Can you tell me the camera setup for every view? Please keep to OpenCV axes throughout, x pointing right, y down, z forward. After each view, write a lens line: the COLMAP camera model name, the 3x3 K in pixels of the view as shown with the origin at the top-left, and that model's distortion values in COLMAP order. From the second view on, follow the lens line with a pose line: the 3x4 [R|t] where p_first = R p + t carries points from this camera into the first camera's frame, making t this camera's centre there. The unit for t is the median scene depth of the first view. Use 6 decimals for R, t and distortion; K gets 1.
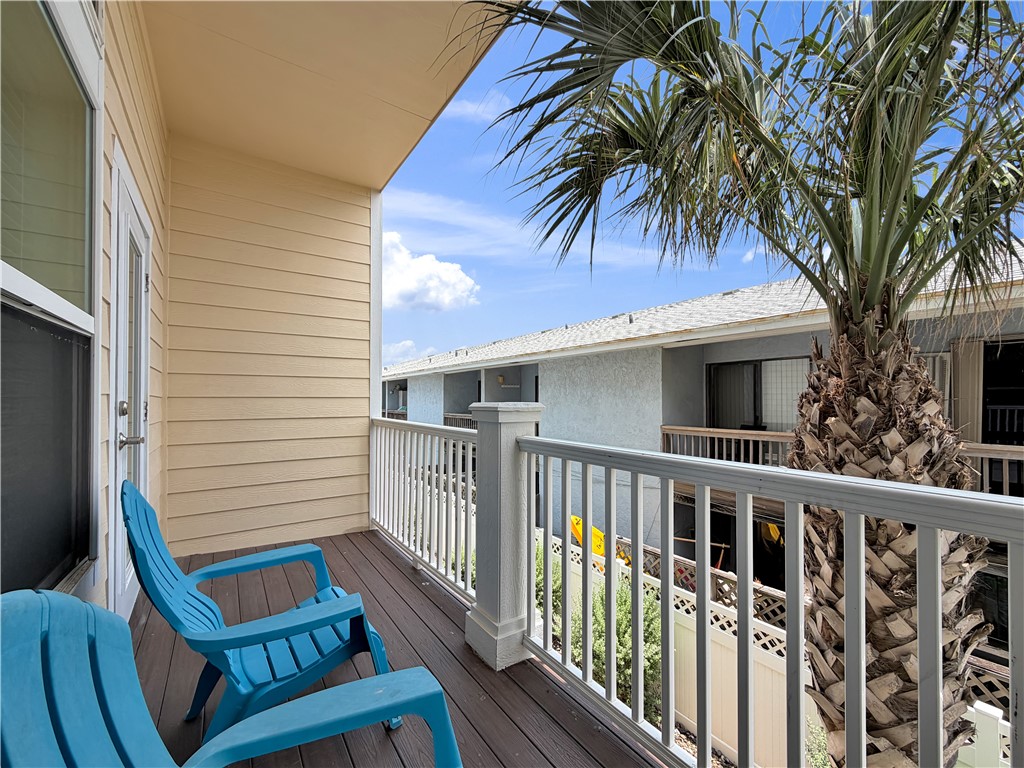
lens RADIAL K [[419.3, 0, 513.0], [0, 419.3, 393.0], [0, 0, 1]] dist [-0.001139, 0.000262]
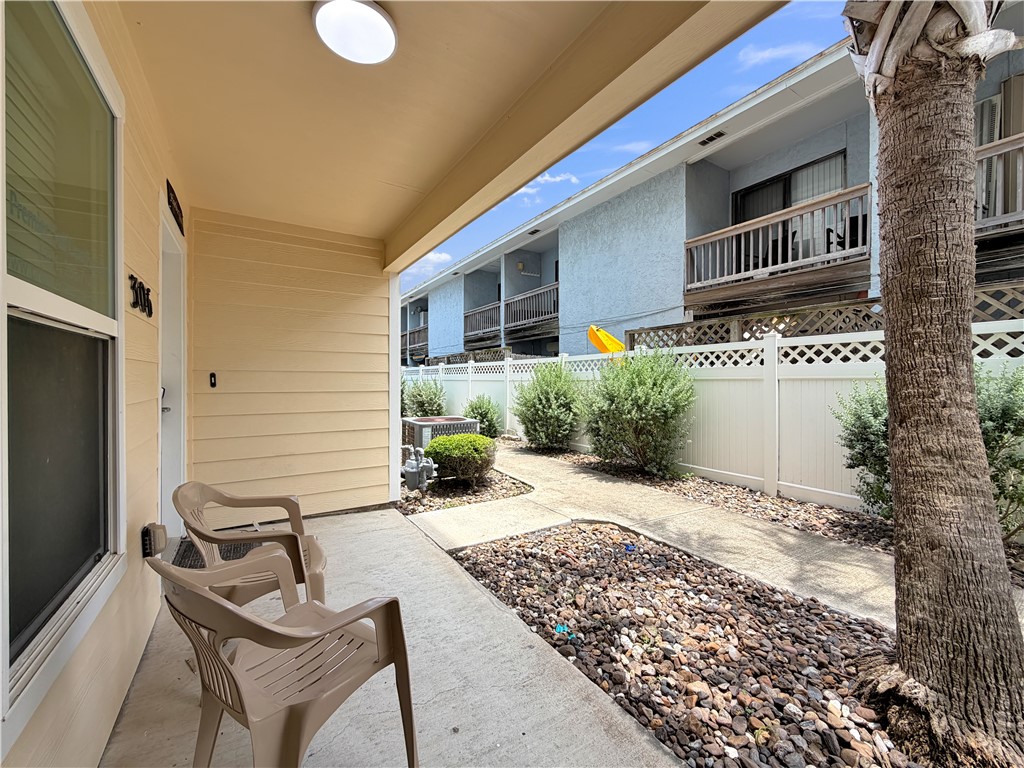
lens RADIAL K [[419.3, 0, 511.3], [0, 419.3, 382.7], [0, 0, 1]] dist [-0.001139, 0.000262]
pose [[0.998651, -0.001036, -0.051905, 0.000706], [0.001778, 0.999897, 0.014252, 0.369739], [0.051885, -0.014325, 0.998550, 0.000453]]
